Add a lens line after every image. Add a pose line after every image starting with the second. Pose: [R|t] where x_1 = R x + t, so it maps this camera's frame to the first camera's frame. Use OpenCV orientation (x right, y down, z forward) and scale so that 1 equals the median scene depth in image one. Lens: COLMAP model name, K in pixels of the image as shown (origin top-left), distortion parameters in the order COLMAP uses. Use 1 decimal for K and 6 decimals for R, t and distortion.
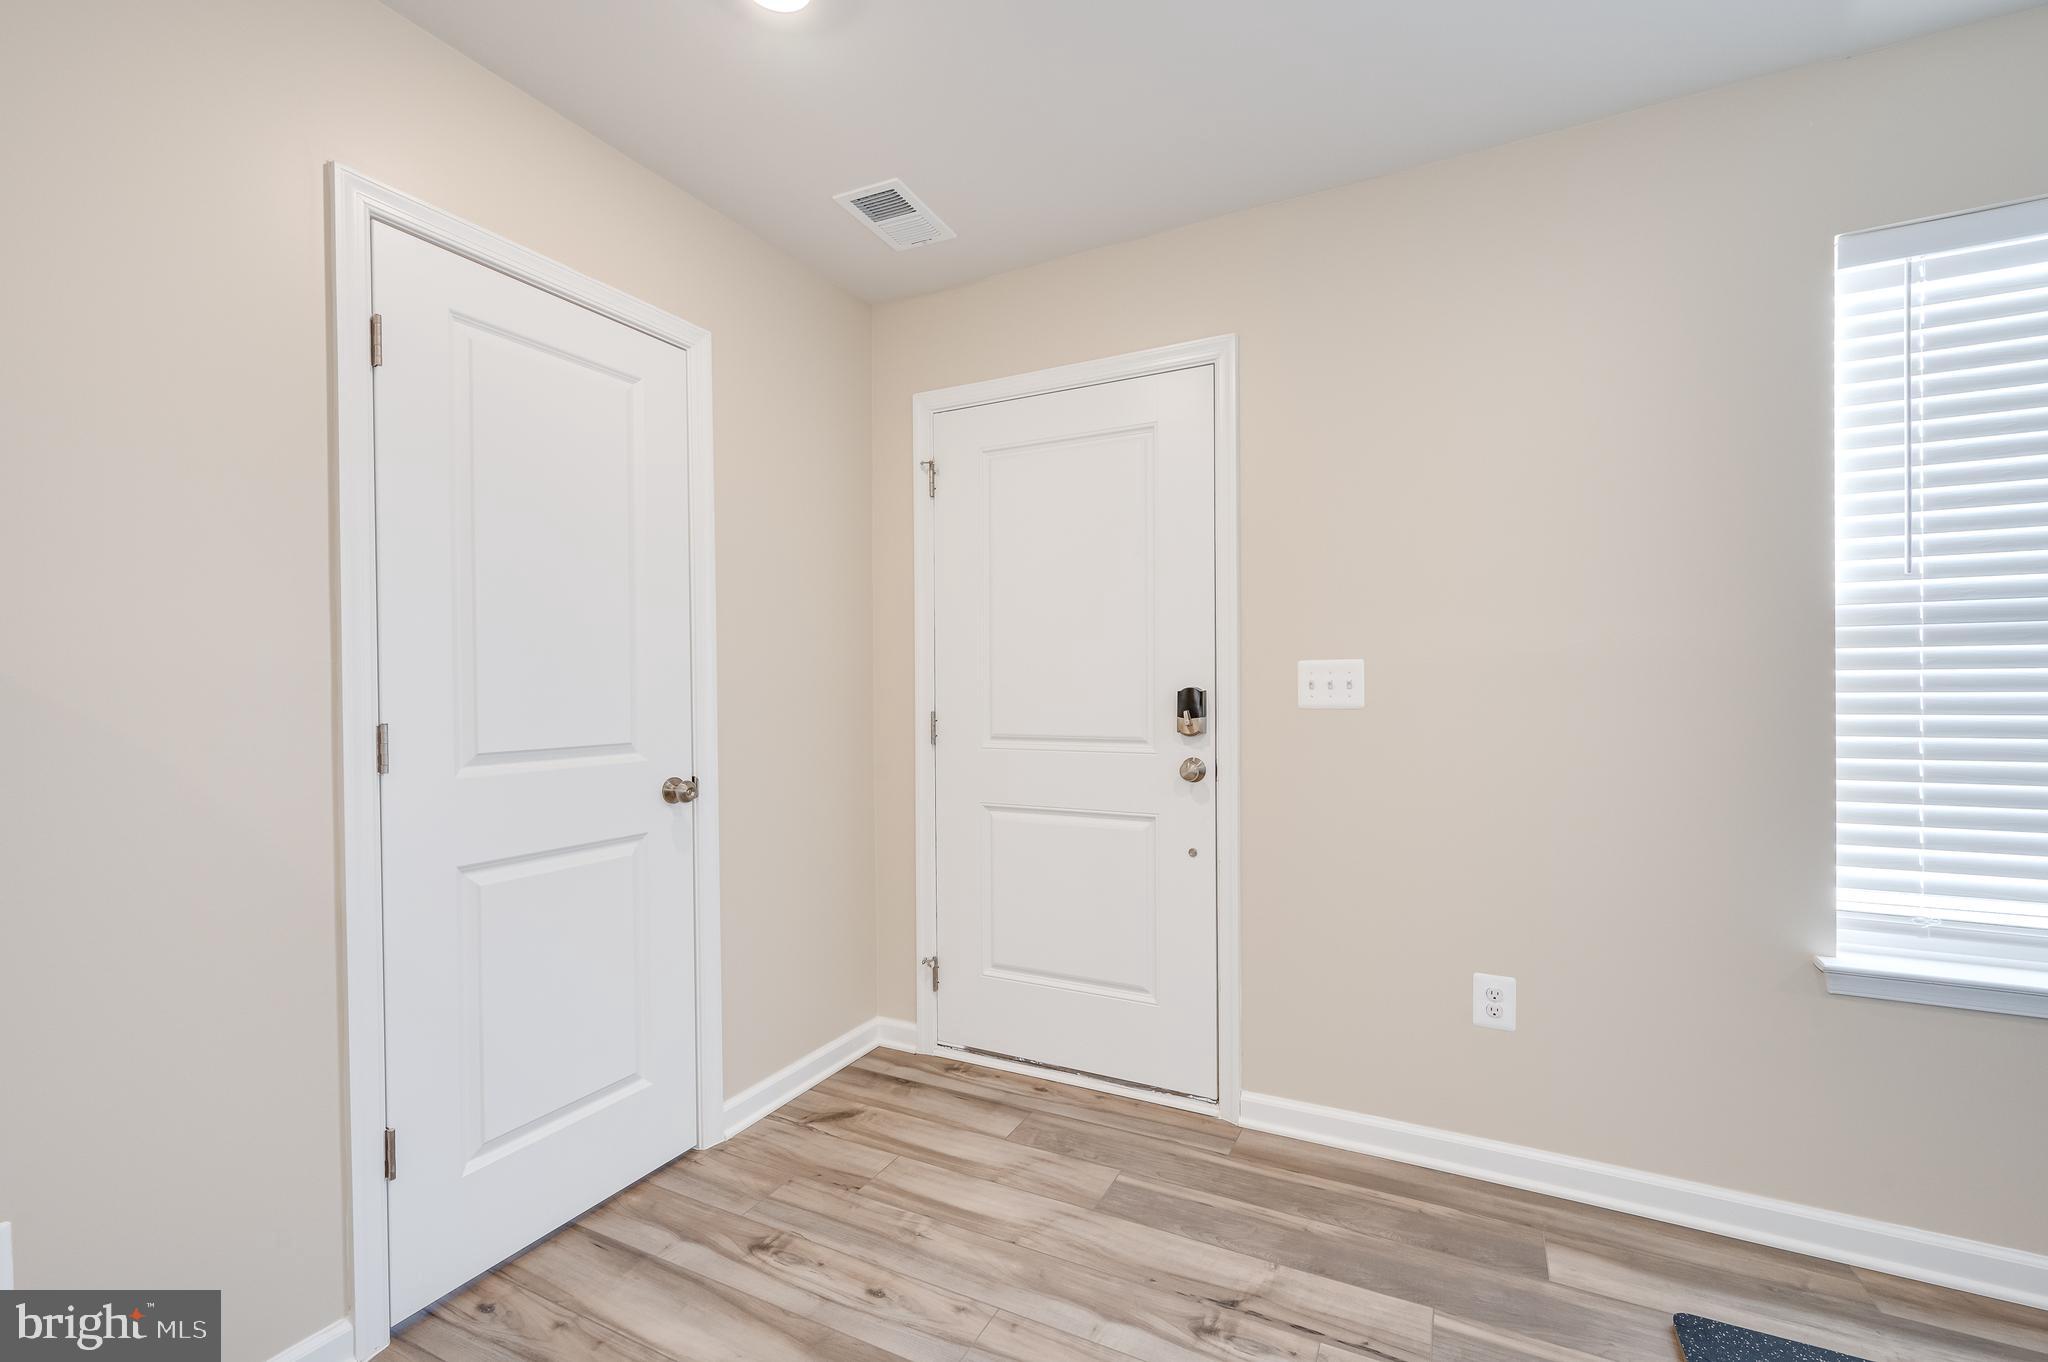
lens RADIAL K [[863.2, 0, 1028.3], [0, 863.2, 692.4], [0, 0, 1]] dist [-0.000328, 0.000302]
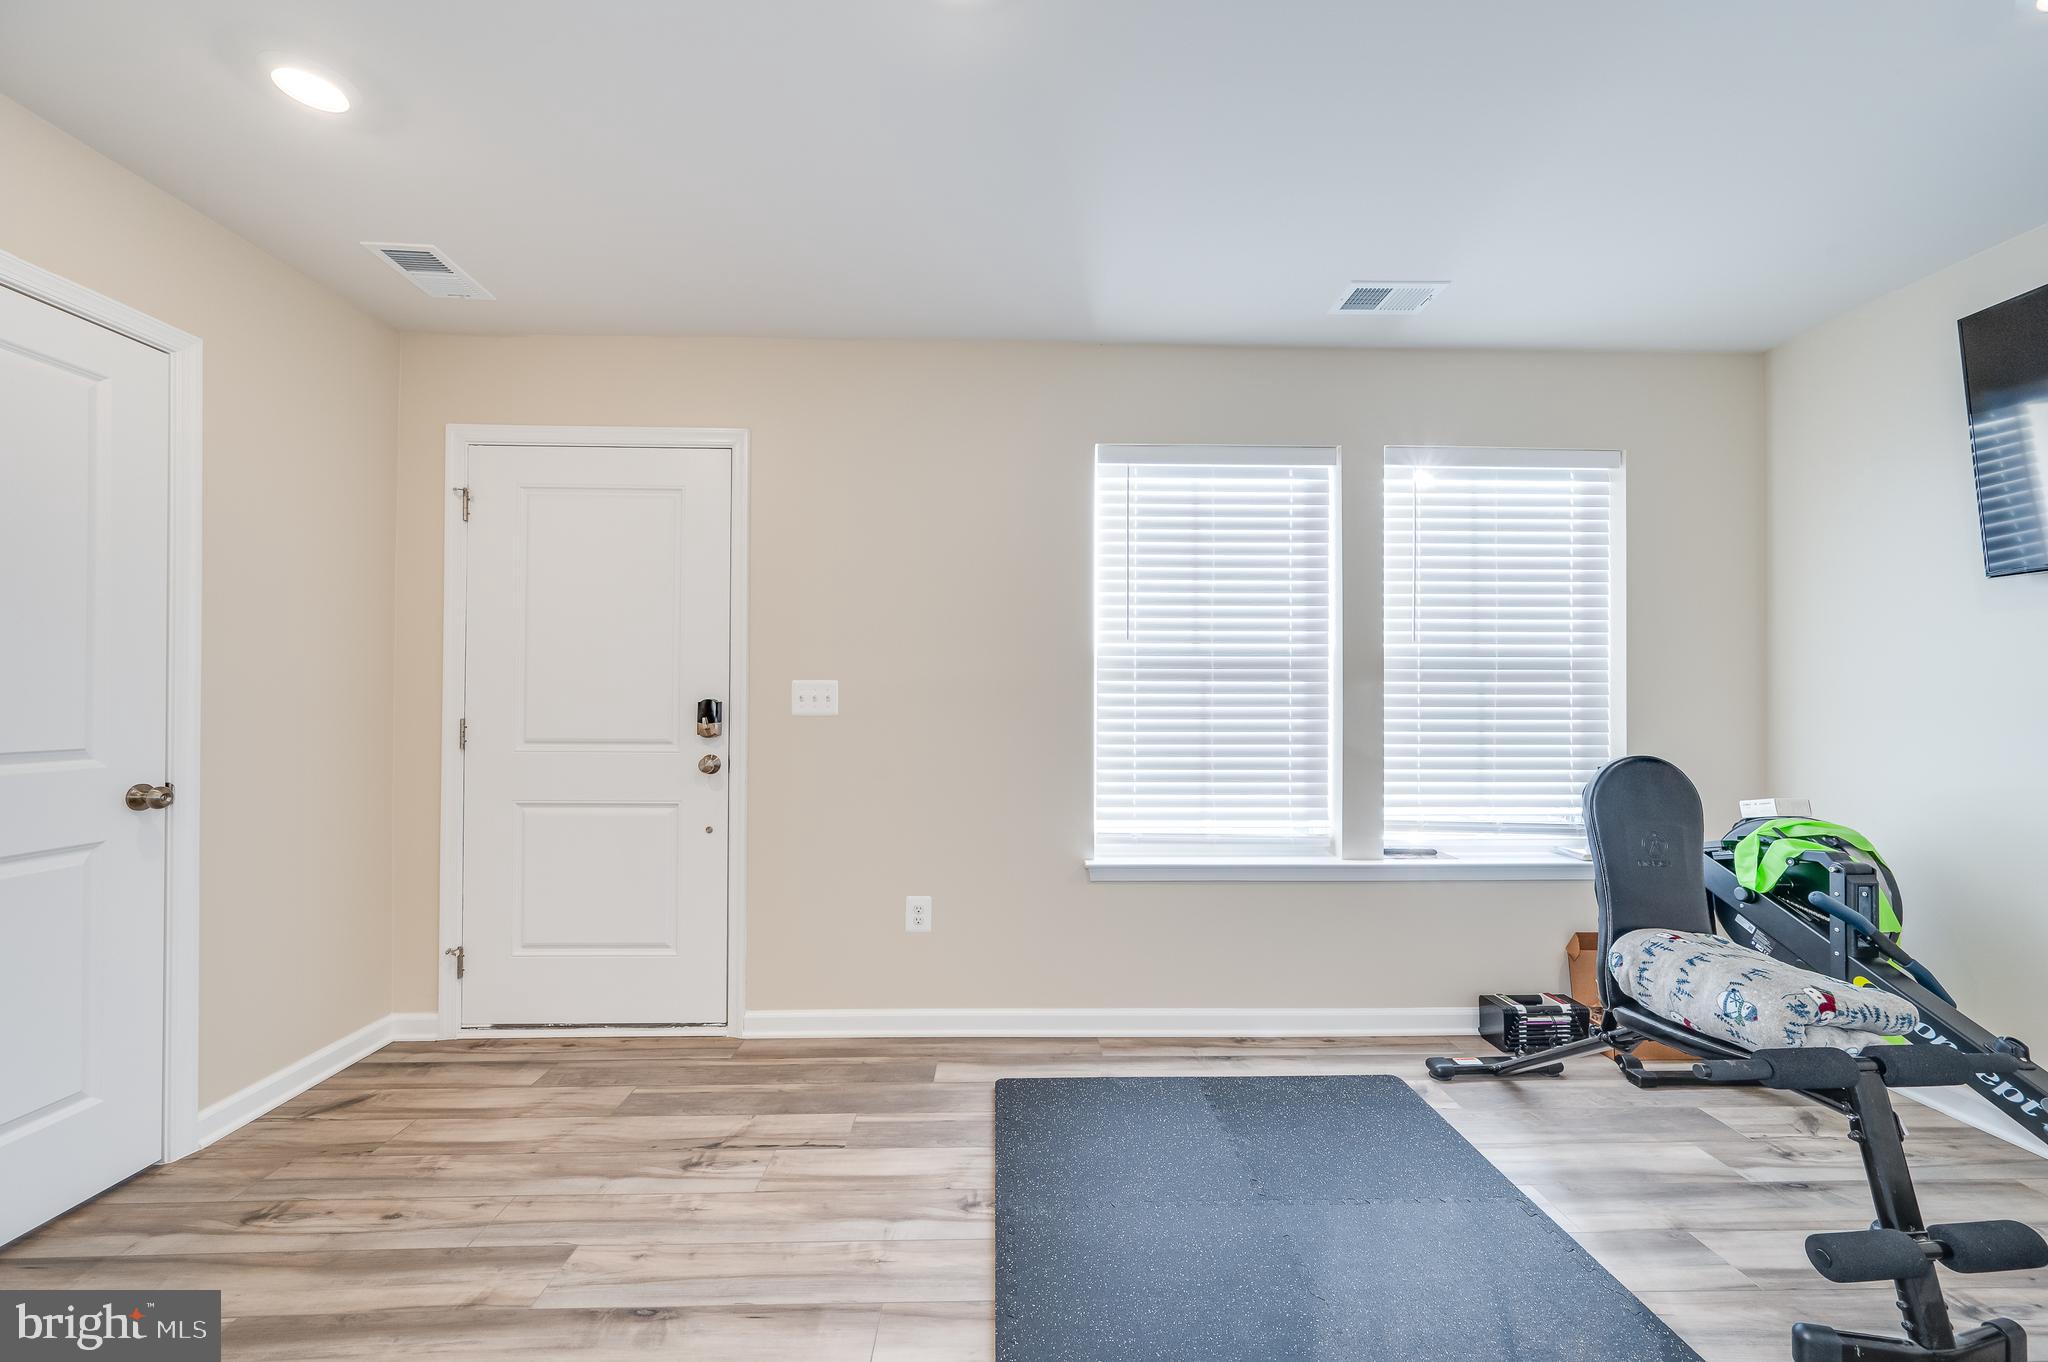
lens RADIAL K [[804.3, 0, 1022.9], [0, 804.3, 693.8], [0, 0, 1]] dist [-0.000973, 0.000669]
pose [[0.879139, 0.015505, 0.476314, 0.035026], [-0.007881, 0.999807, -0.018000, 0.004547], [-0.476501, 0.012071, 0.879091, -0.293658]]
